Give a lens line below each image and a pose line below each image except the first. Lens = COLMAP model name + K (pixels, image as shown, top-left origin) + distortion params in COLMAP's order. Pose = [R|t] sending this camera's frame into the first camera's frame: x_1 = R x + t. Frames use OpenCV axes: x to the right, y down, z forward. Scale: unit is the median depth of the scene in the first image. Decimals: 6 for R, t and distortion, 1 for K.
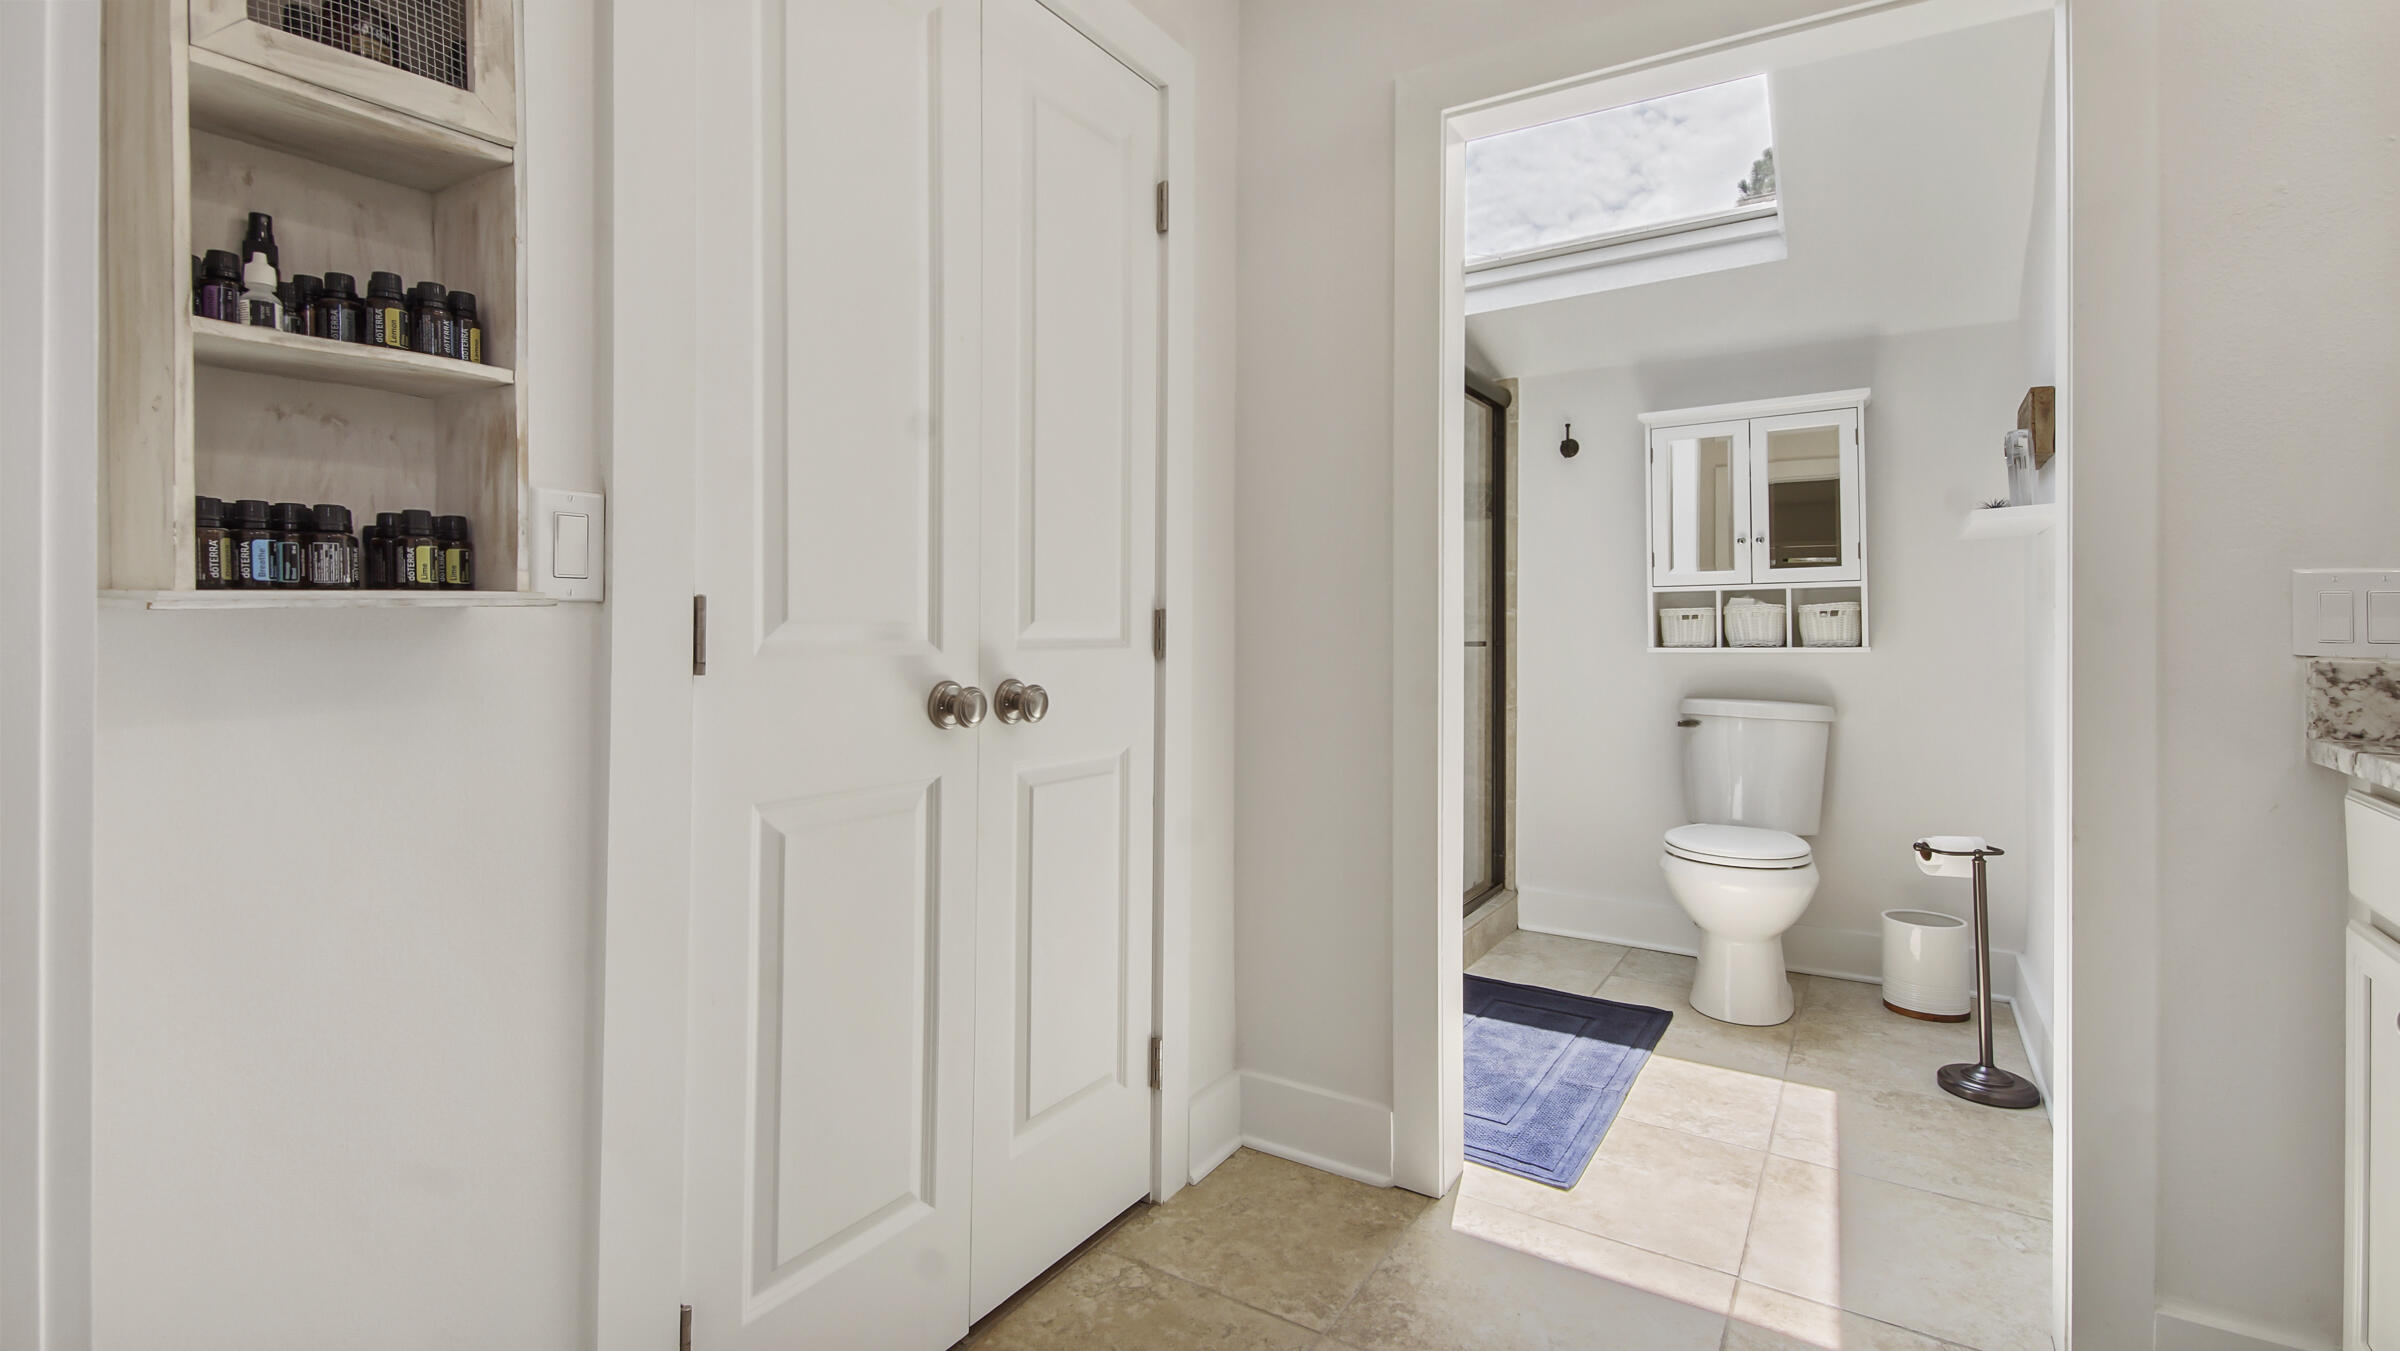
lens RADIAL K [[1072.8, 0, 1182.4], [0, 1072.8, 629.3], [0, 0, 1]] dist [0.045293, -0.026200]
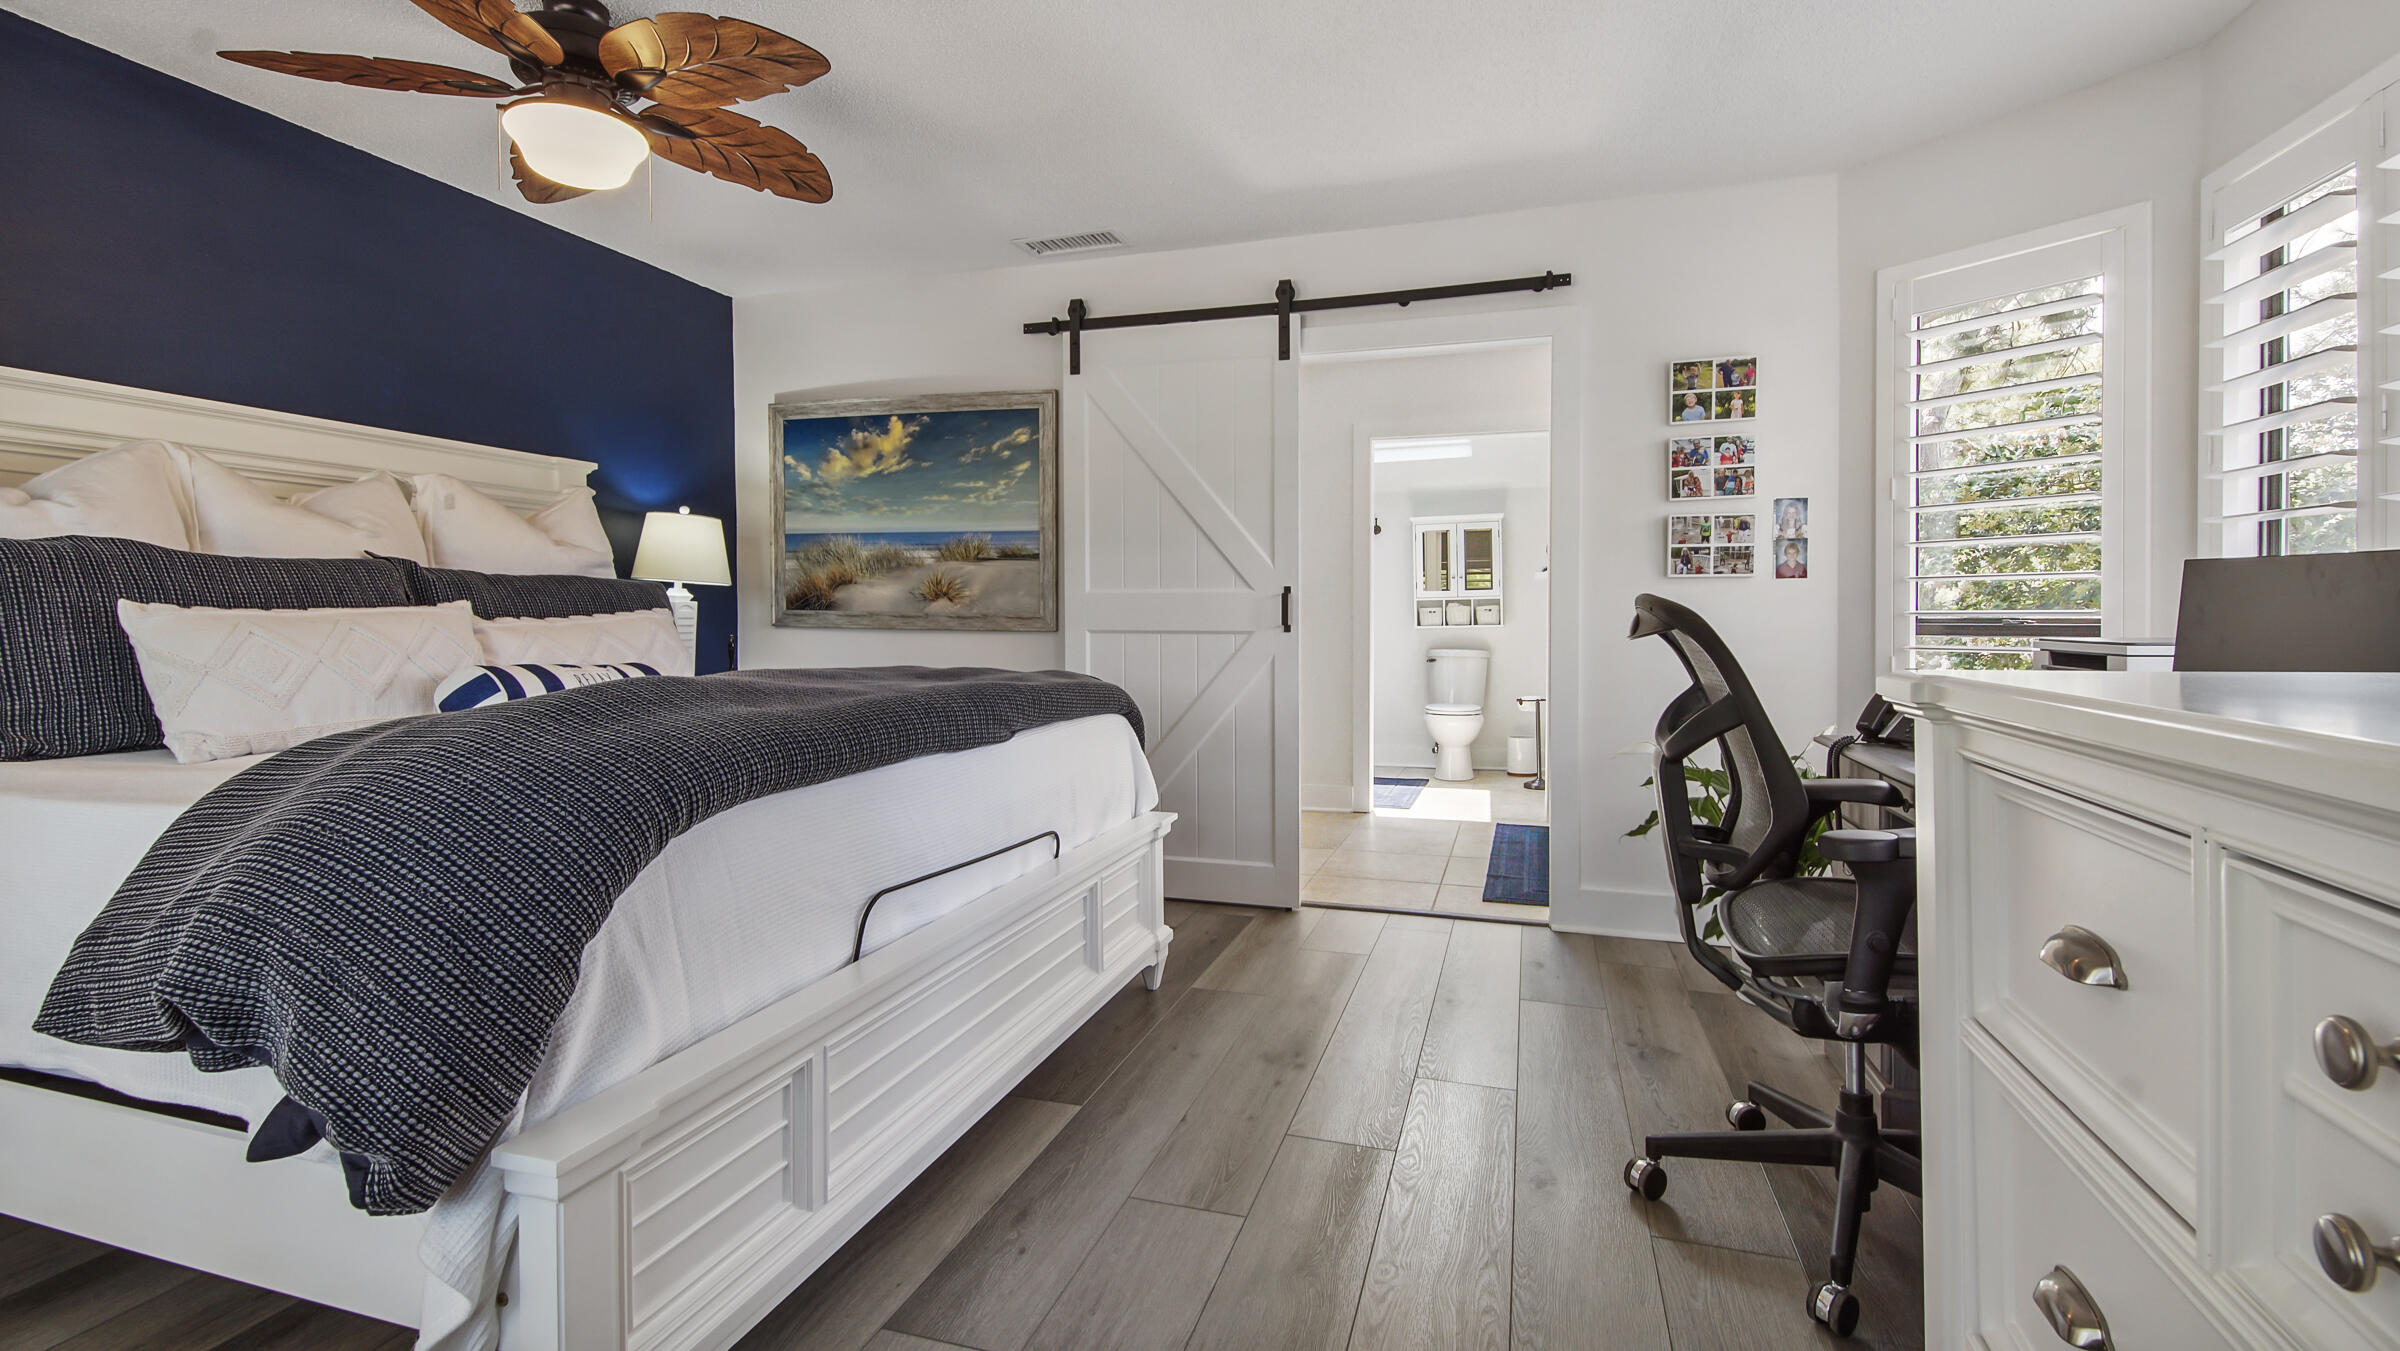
lens RADIAL K [[1072.8, 0, 1182.4], [0, 1072.8, 629.3], [0, 0, 1]] dist [0.045293, -0.026200]
pose [[0.965166, -0.003519, 0.261614, -0.629743], [0.000526, 0.999934, 0.011507, -0.001438], [-0.261637, -0.010969, 0.965104, -1.037881]]
